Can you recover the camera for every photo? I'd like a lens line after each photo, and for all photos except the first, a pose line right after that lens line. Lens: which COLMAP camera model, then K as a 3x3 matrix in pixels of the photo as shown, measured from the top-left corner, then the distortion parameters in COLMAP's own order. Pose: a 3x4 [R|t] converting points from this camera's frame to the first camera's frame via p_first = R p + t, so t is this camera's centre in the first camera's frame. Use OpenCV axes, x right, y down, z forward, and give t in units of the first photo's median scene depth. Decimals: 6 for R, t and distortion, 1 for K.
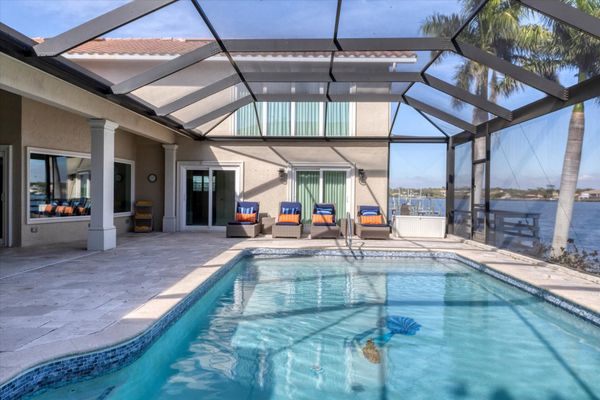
lens RADIAL K [[454.7, 0, 296.2], [0, 454.7, 185.3], [0, 0, 1]] dist [-0.003427, -0.013622]
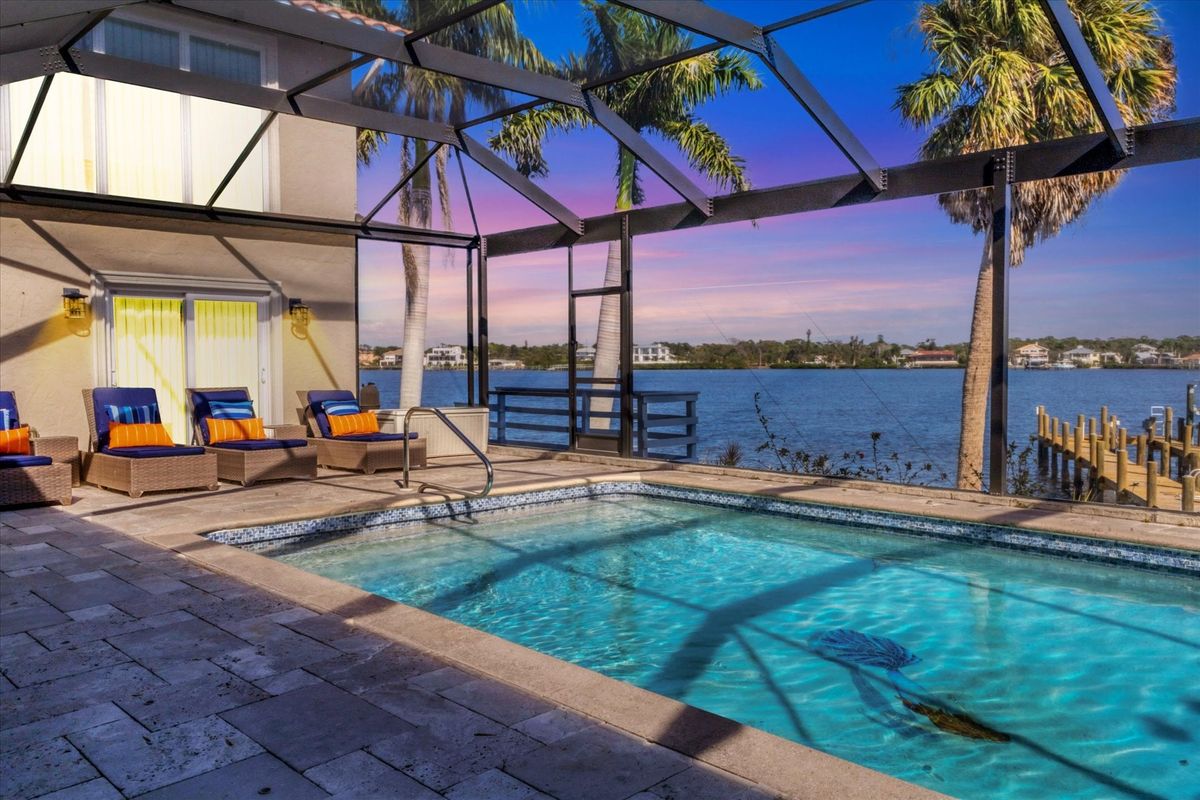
lens RADIAL K [[909.5, 0, 597.5], [0, 909.5, 400.5], [0, 0, 1]] dist [-0.003427, -0.013622]
pose [[0.680036, -0.046233, 0.731720, -0.263669], [-0.001423, 0.997925, 0.064375, 0.001729], [-0.733177, -0.044818, 0.678559, 0.262843]]
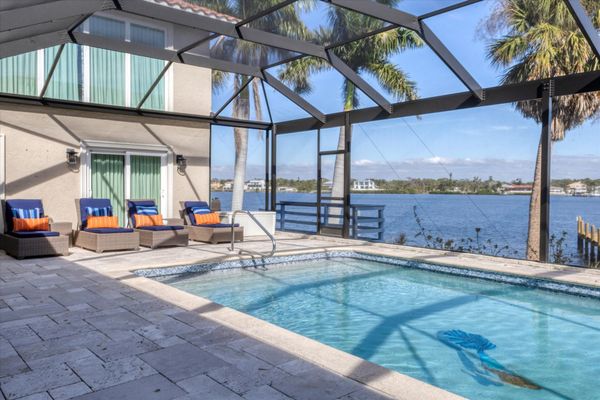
lens RADIAL K [[482.1, 0, 299.5], [0, 482.1, 200.4], [0, 0, 1]] dist [0.014277, -0.008456]
pose [[0.735535, -0.022081, 0.677127, -0.272382], [-0.012961, 0.998827, 0.046650, 0.001510], [-0.677363, -0.043089, 0.734386, 0.243472]]
